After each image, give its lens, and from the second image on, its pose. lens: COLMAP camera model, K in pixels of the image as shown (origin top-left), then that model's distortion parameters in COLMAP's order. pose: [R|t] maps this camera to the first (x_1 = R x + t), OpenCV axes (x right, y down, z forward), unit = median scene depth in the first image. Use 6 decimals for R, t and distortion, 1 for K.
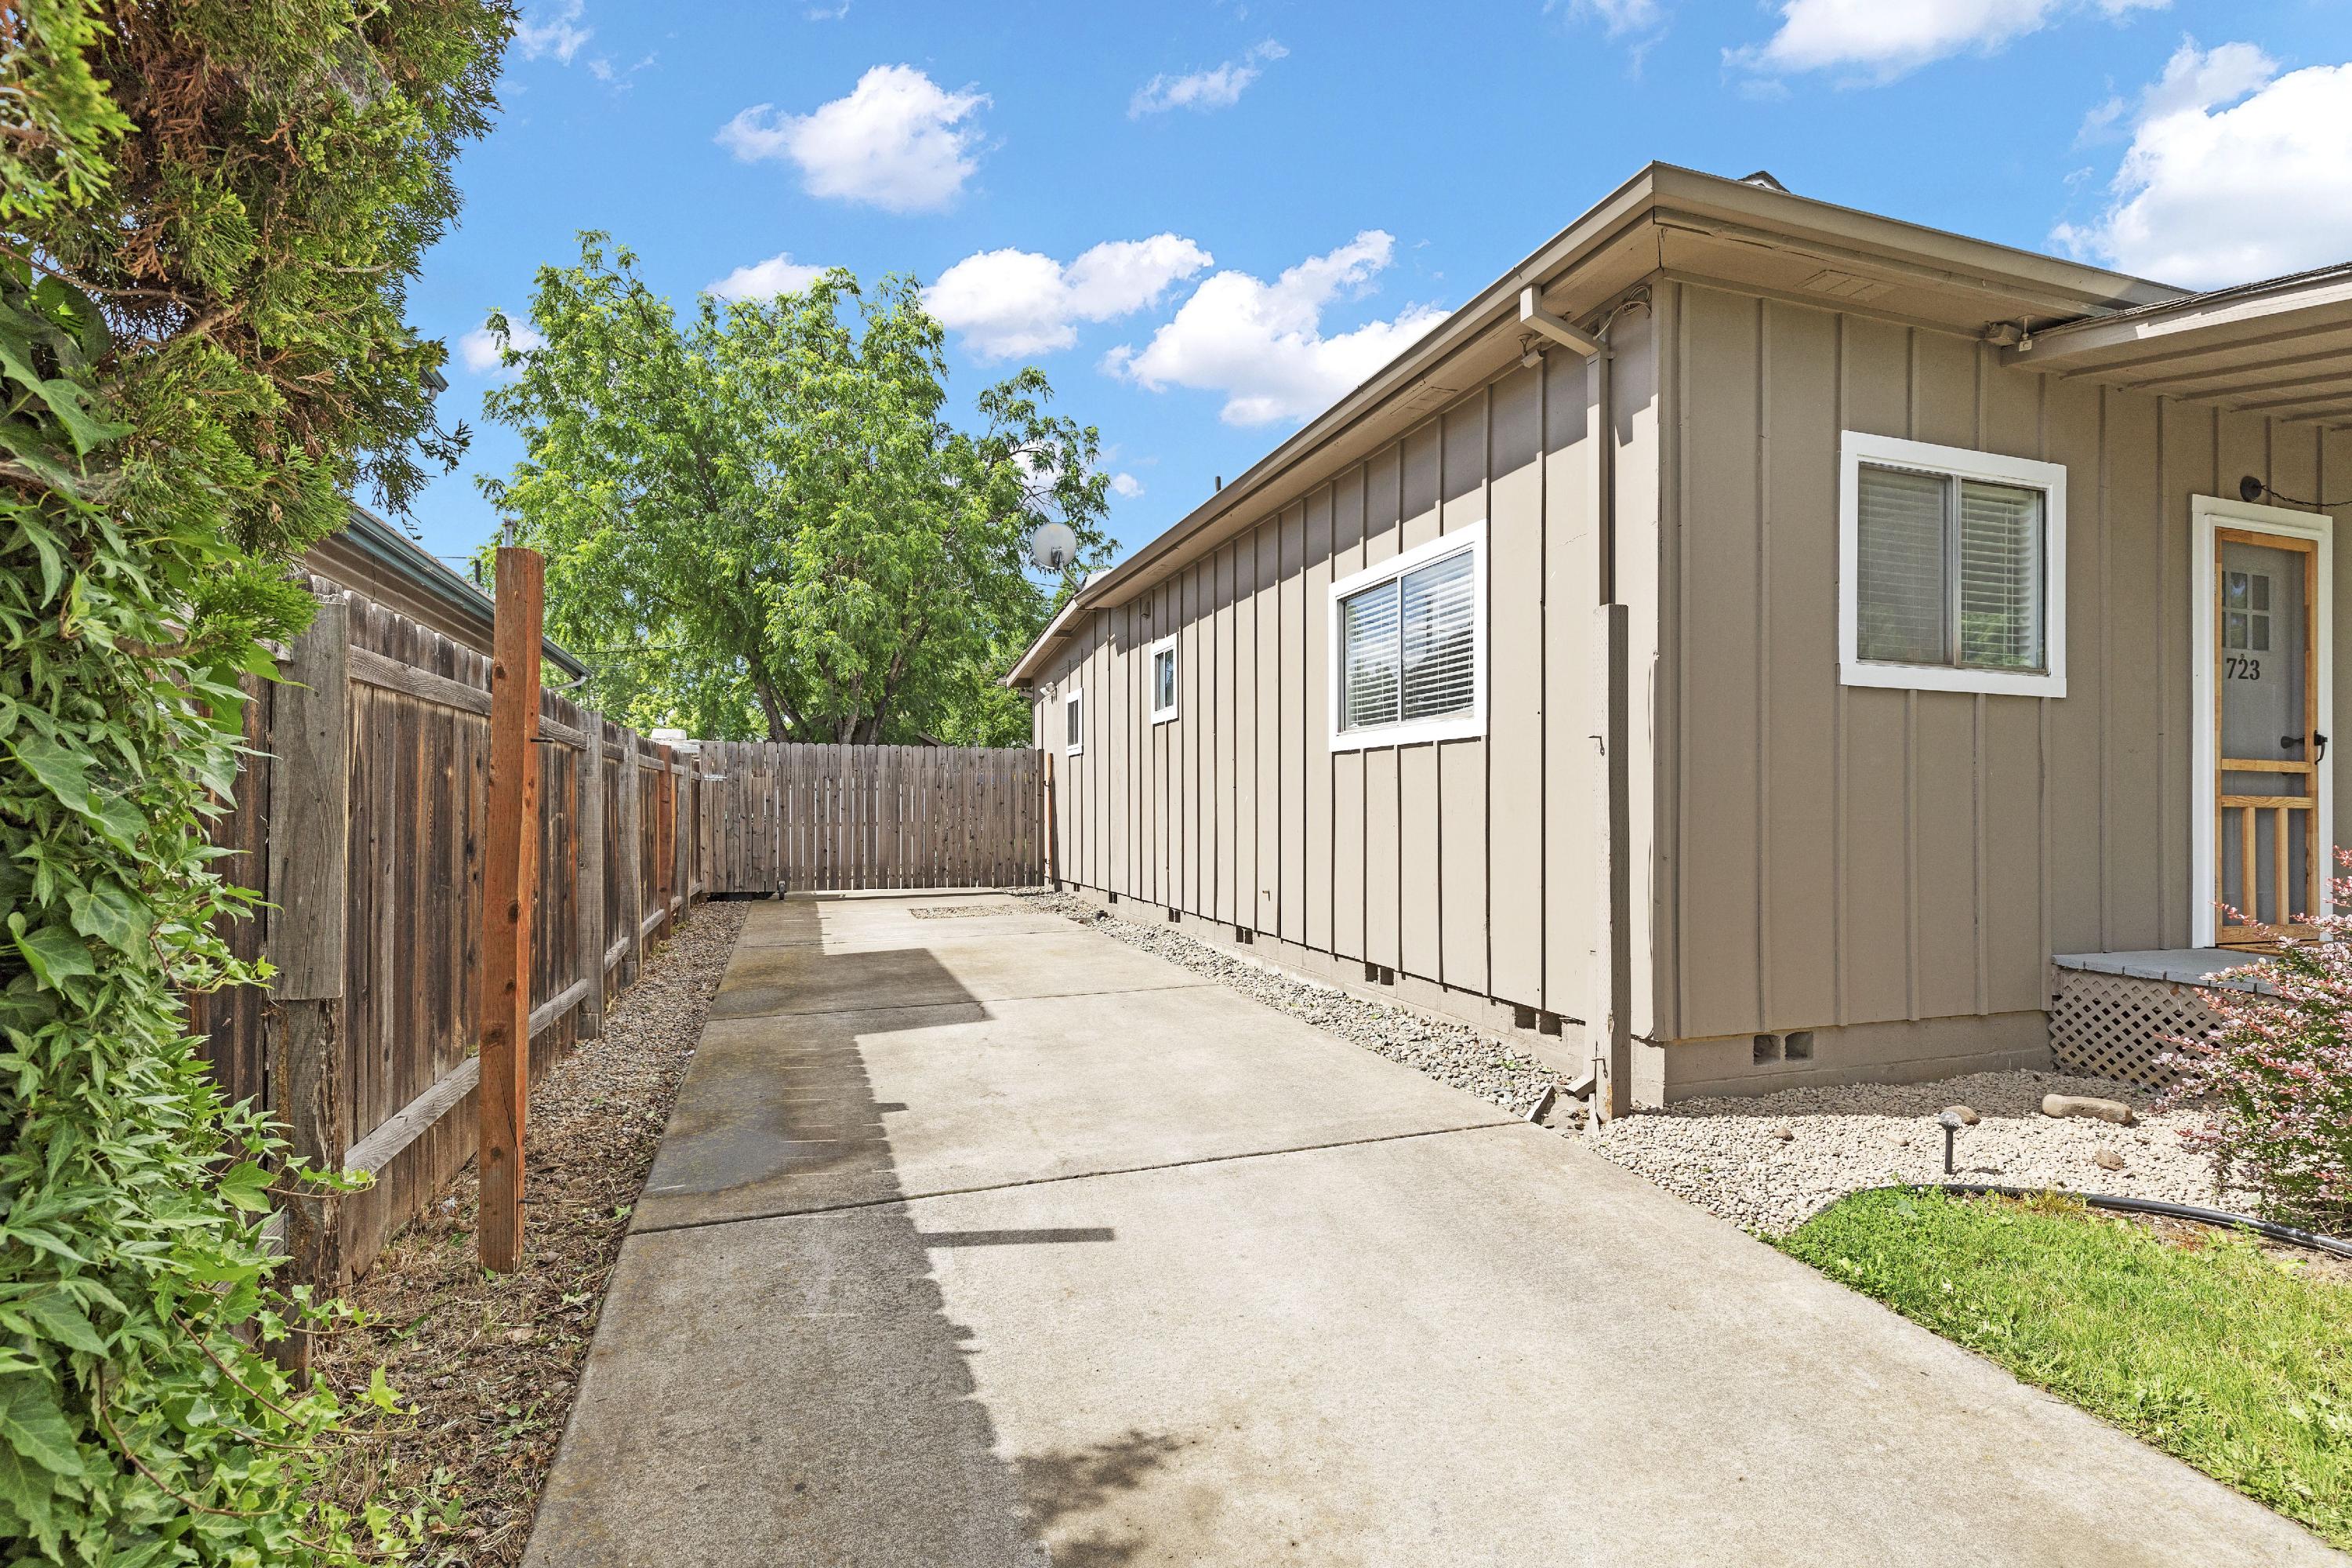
lens RADIAL K [[875.5, 0, 1174.2], [0, 875.5, 826.1], [0, 0, 1]] dist [0.002423, 0.000055]
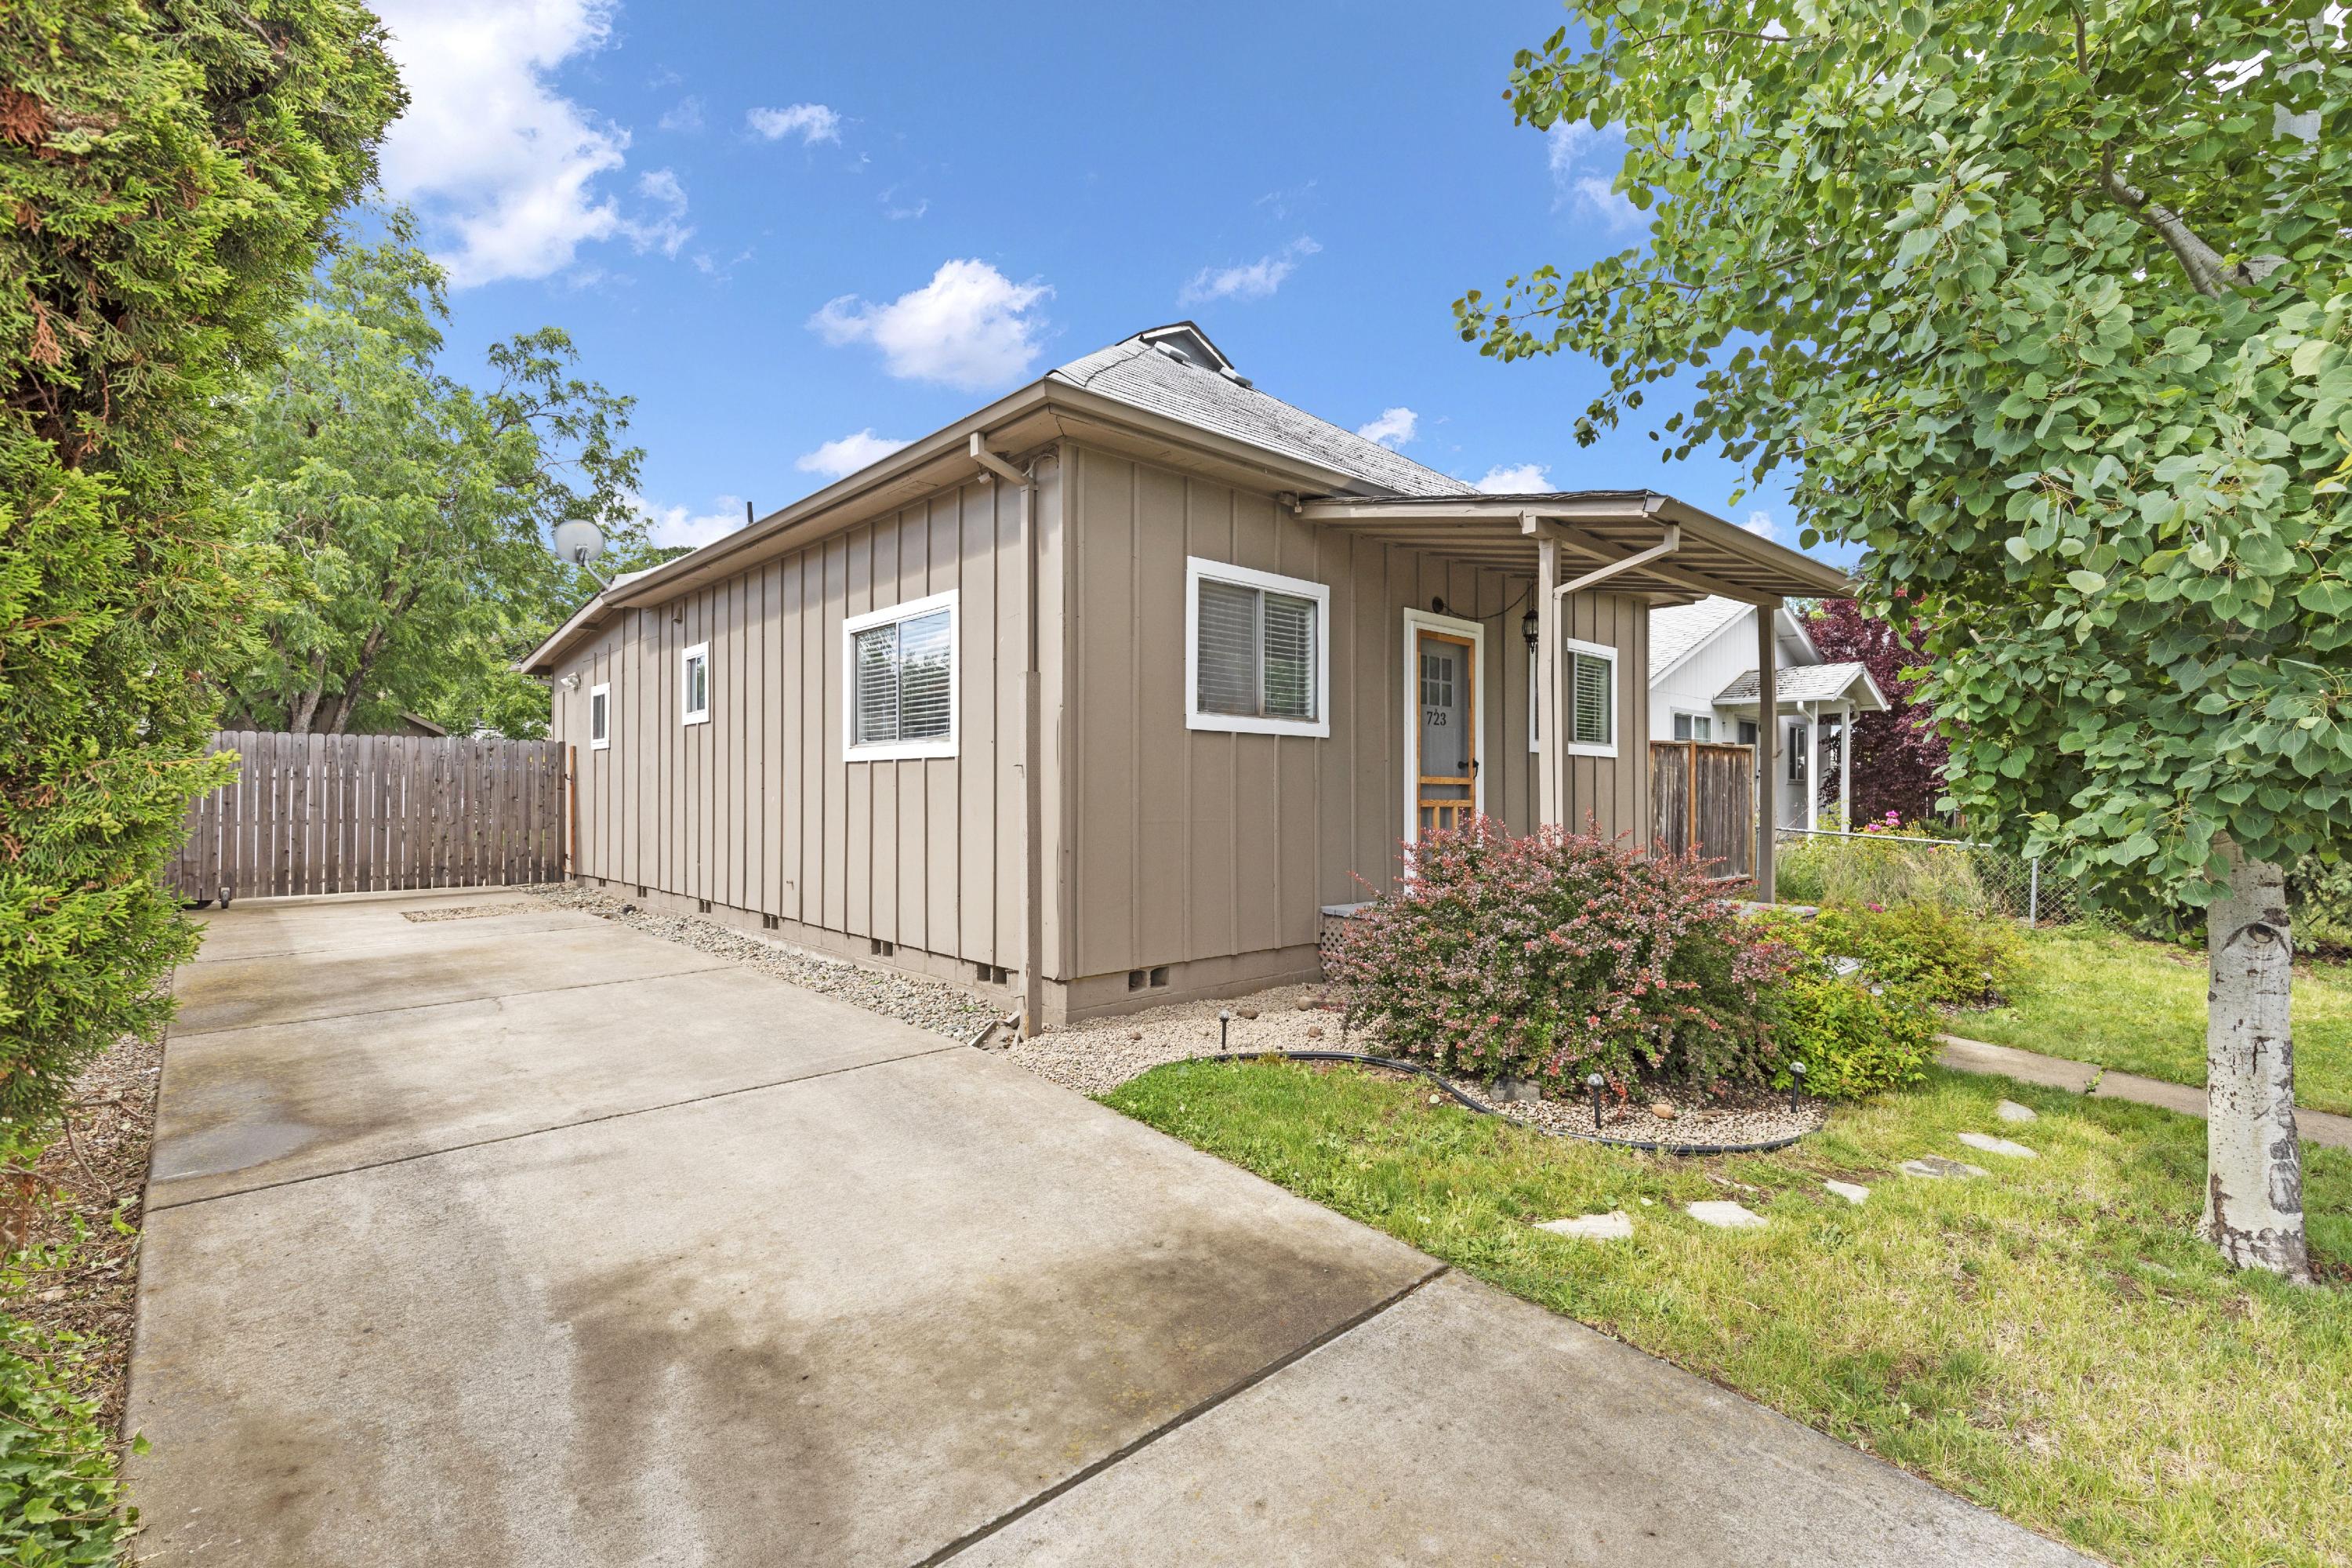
lens RADIAL K [[1063.1, 0, 1178.2], [0, 1063.1, 773.7], [0, 0, 1]] dist [0.001299, 0.000252]
pose [[0.930318, -0.000451, 0.366755, 0.091328], [0.004339, 0.999943, -0.009778, -0.066423], [-0.366729, 0.010688, 0.930266, -0.627258]]
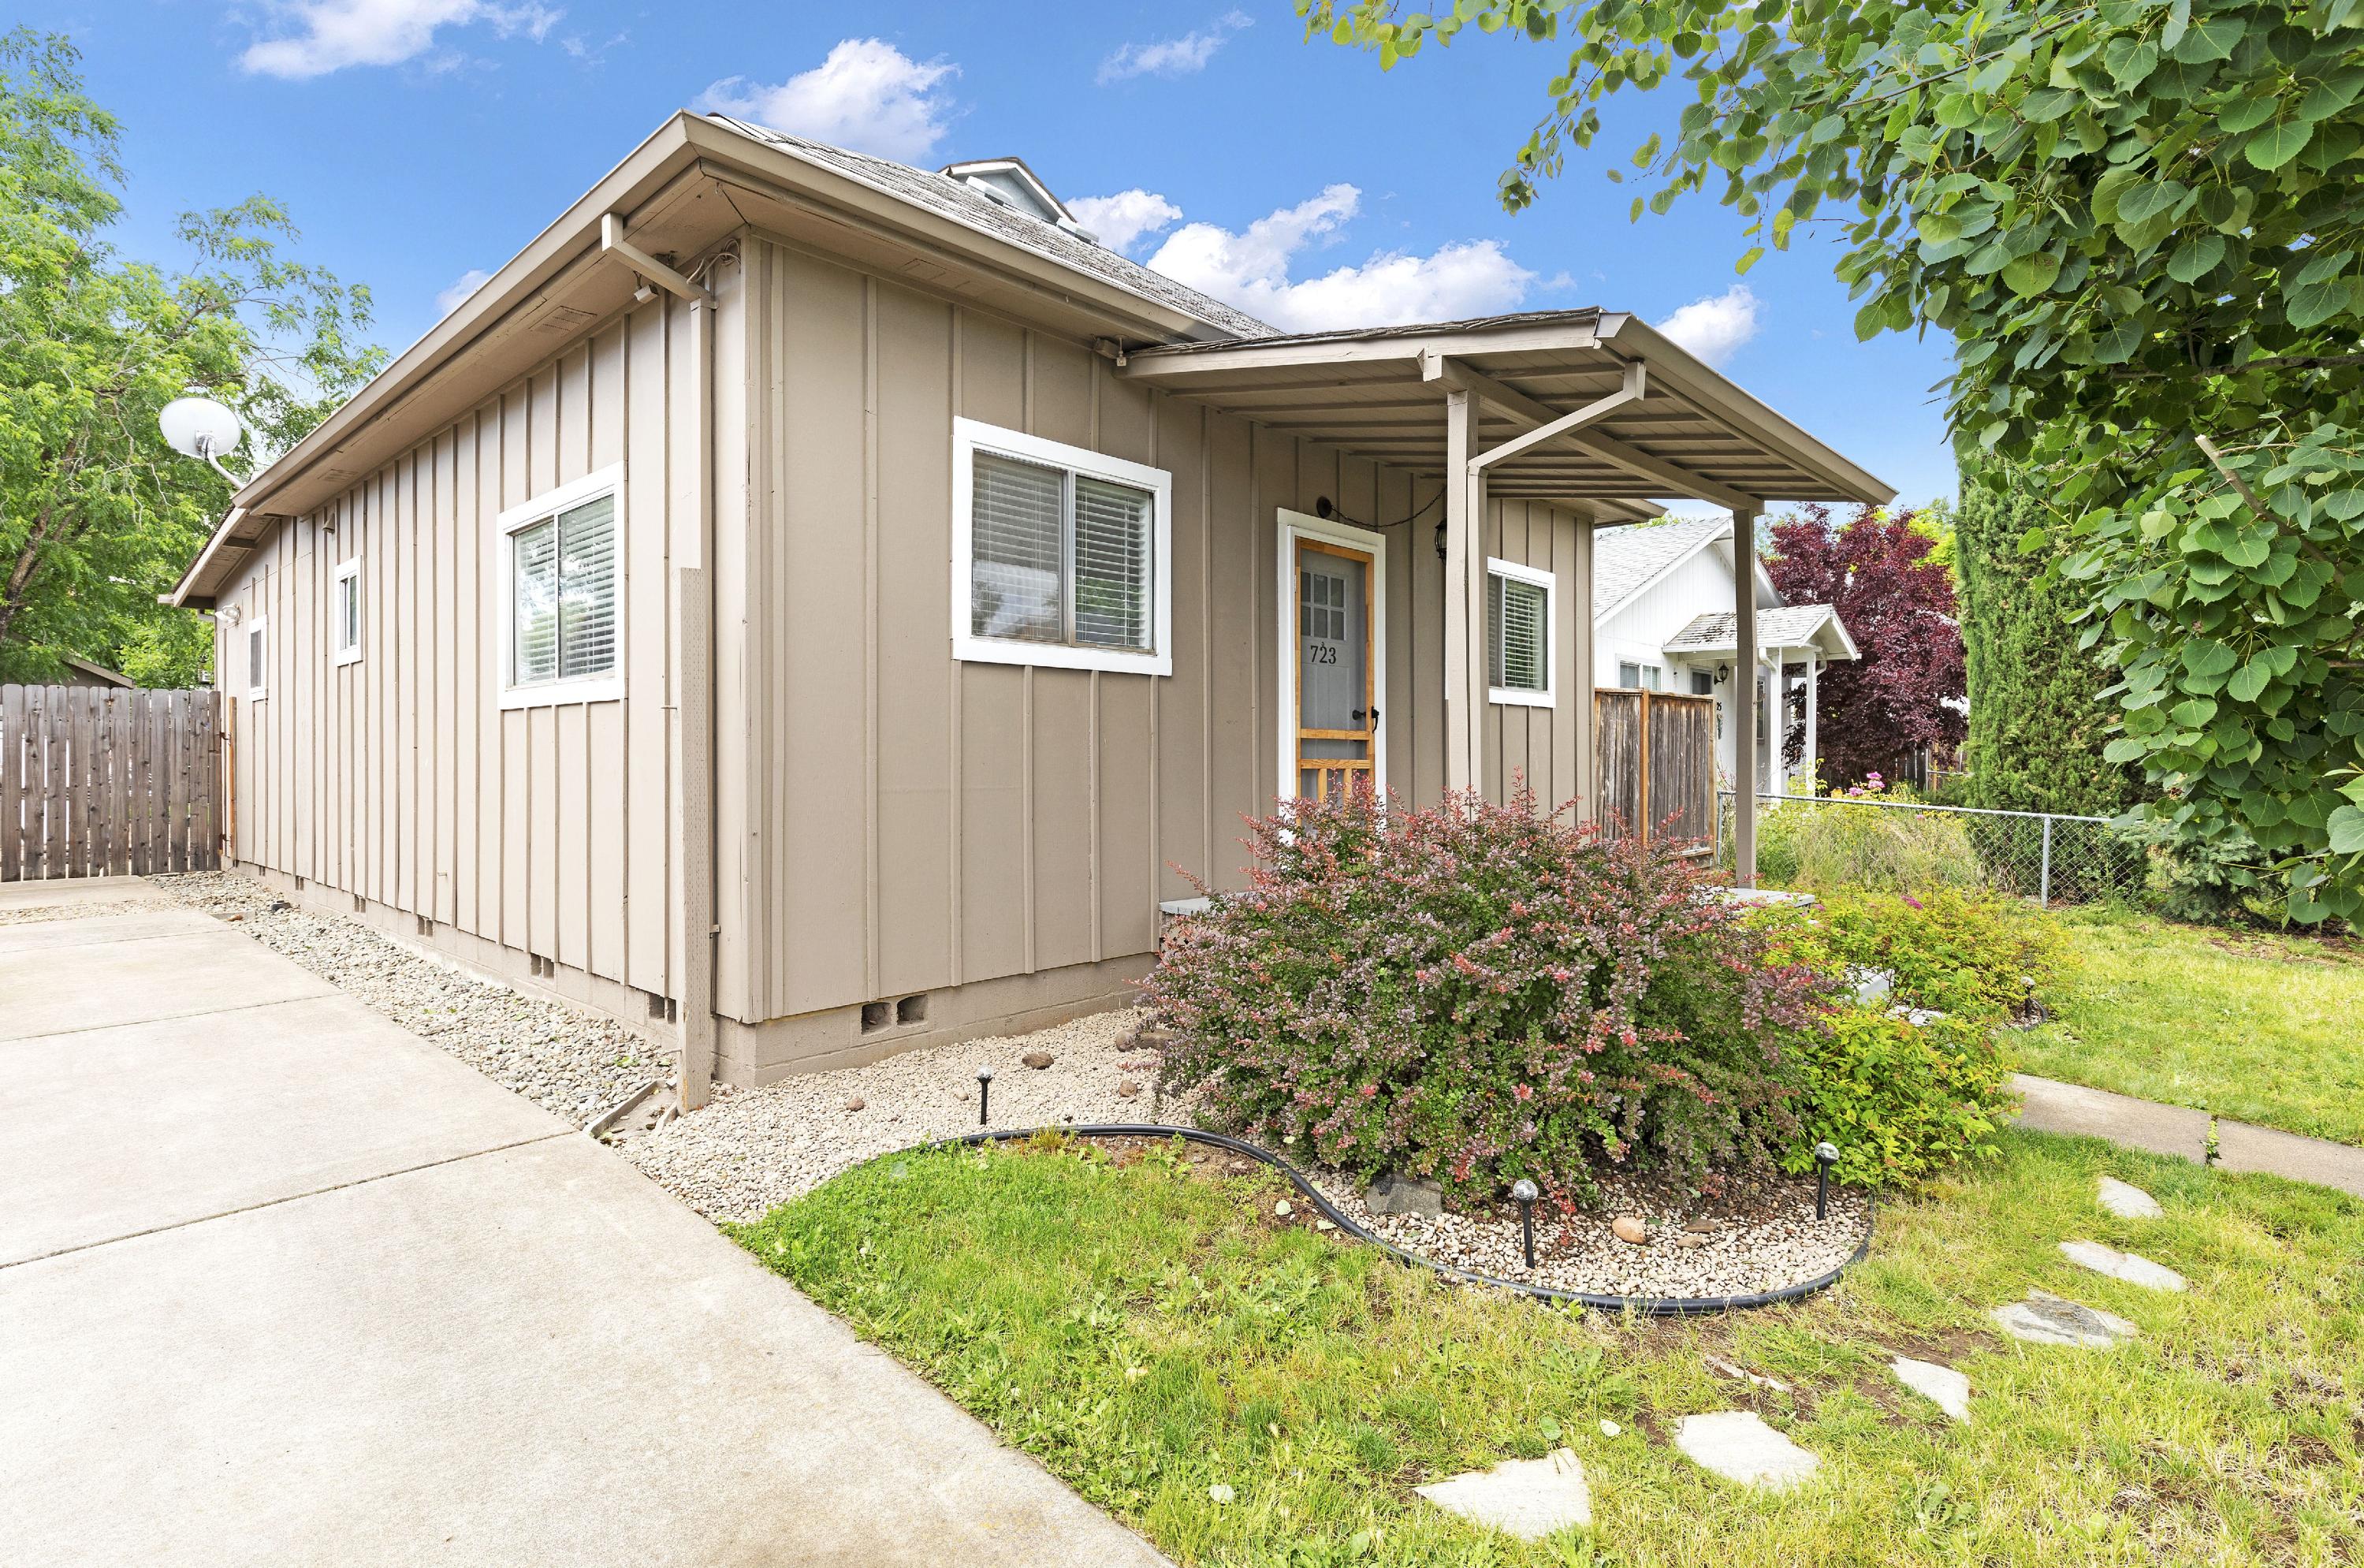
lens RADIAL K [[914.9, 0, 1183.6], [0, 914.9, 756.8], [0, 0, 1]] dist [0.001339, 0.000015]
pose [[0.926637, -0.009257, 0.375842, 0.583169], [0.009919, 0.999951, 0.000174, -0.040903], [-0.375825, 0.003567, 0.926684, -0.107441]]
